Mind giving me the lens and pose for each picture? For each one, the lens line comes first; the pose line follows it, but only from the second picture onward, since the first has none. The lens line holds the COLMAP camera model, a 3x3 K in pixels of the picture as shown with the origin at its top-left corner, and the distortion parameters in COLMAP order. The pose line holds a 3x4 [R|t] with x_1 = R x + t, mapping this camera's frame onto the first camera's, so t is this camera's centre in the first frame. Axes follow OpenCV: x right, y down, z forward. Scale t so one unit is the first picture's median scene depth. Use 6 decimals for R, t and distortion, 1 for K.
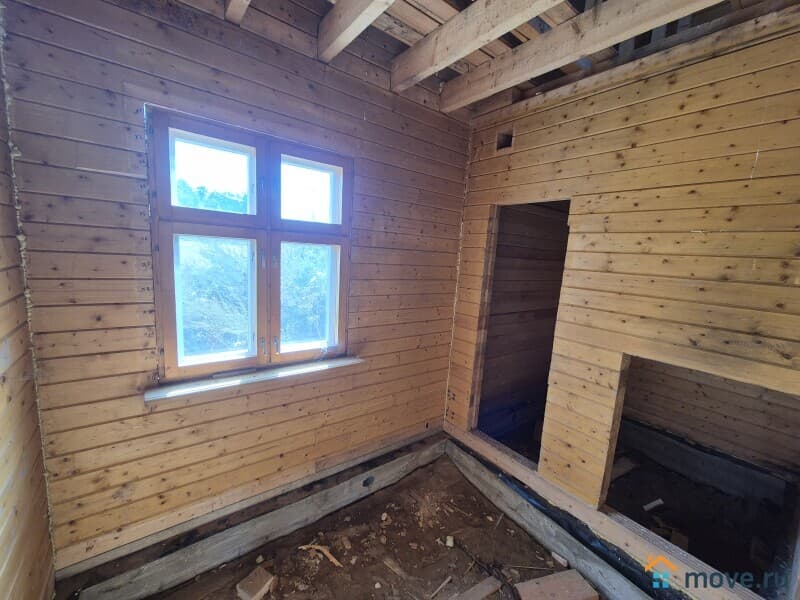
lens RADIAL K [[326.4, 0, 400.8], [0, 326.4, 302.8], [0, 0, 1]] dist [0.003592, -0.000166]
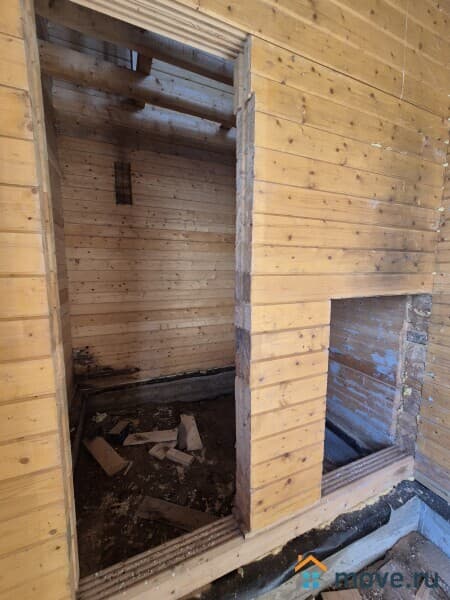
lens RADIAL K [[244.8, 0, 223.3], [0, 244.8, 299.0], [0, 0, 1]] dist [0.003592, -0.000166]
pose [[0.244148, -0.181173, 0.952664, 0.062486], [0.161213, 0.976305, 0.144353, 0.027408], [-0.956244, 0.118339, 0.267570, 1.077998]]
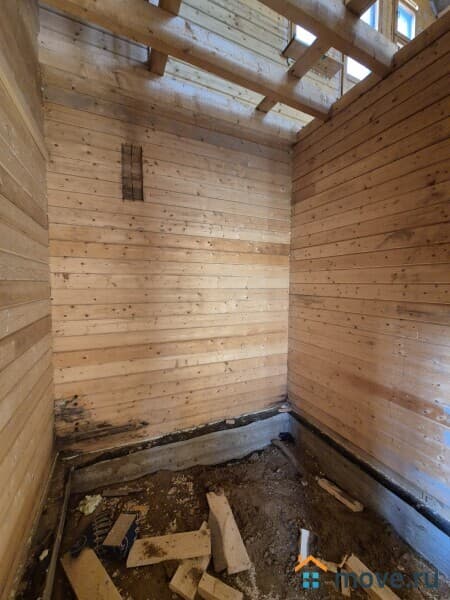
lens RADIAL K [[244.8, 0, 224.7], [0, 244.8, 299.6], [0, 0, 1]] dist [0.003592, -0.000166]
pose [[0.224817, -0.126698, 0.966129, 0.375286], [0.156486, 0.983335, 0.092540, -0.009625], [-0.961753, 0.130381, 0.240897, 1.351760]]
